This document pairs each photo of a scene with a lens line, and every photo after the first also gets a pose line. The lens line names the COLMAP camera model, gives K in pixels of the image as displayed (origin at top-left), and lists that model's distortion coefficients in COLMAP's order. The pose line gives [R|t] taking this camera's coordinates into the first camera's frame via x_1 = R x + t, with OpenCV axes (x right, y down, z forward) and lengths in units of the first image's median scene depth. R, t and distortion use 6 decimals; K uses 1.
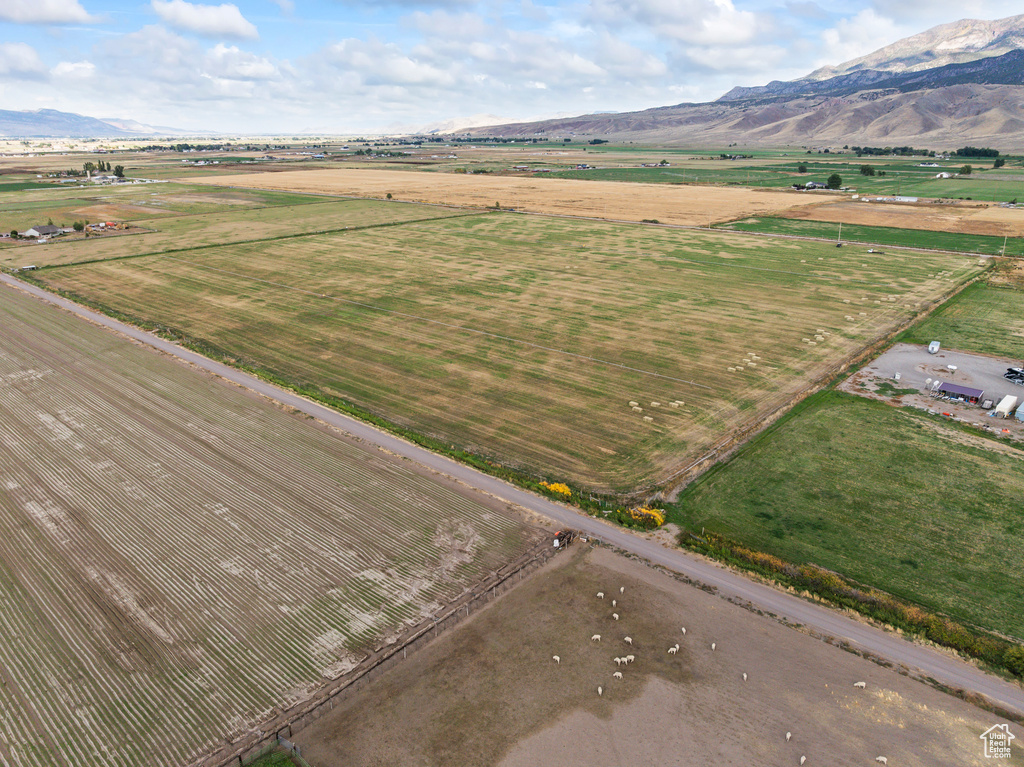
lens RADIAL K [[728.5, 0, 520.5], [0, 728.5, 384.7], [0, 0, 1]] dist [-0.041568, 0.007124]
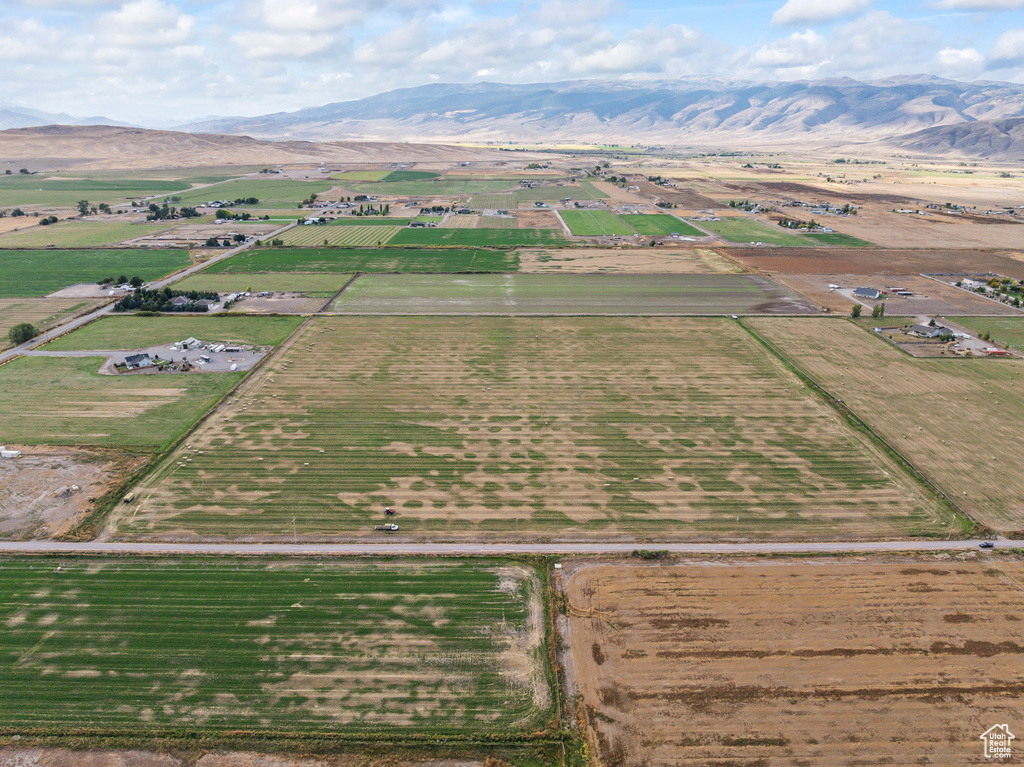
lens RADIAL K [[728.5, 0, 517.1], [0, 728.5, 366.2], [0, 0, 1]] dist [-0.041568, 0.007124]
pose [[-0.745758, 0.208341, -0.632803, 1.420157], [-0.222927, 0.817053, 0.531722, -1.519943], [0.627813, 0.537605, -0.562878, 2.978208]]
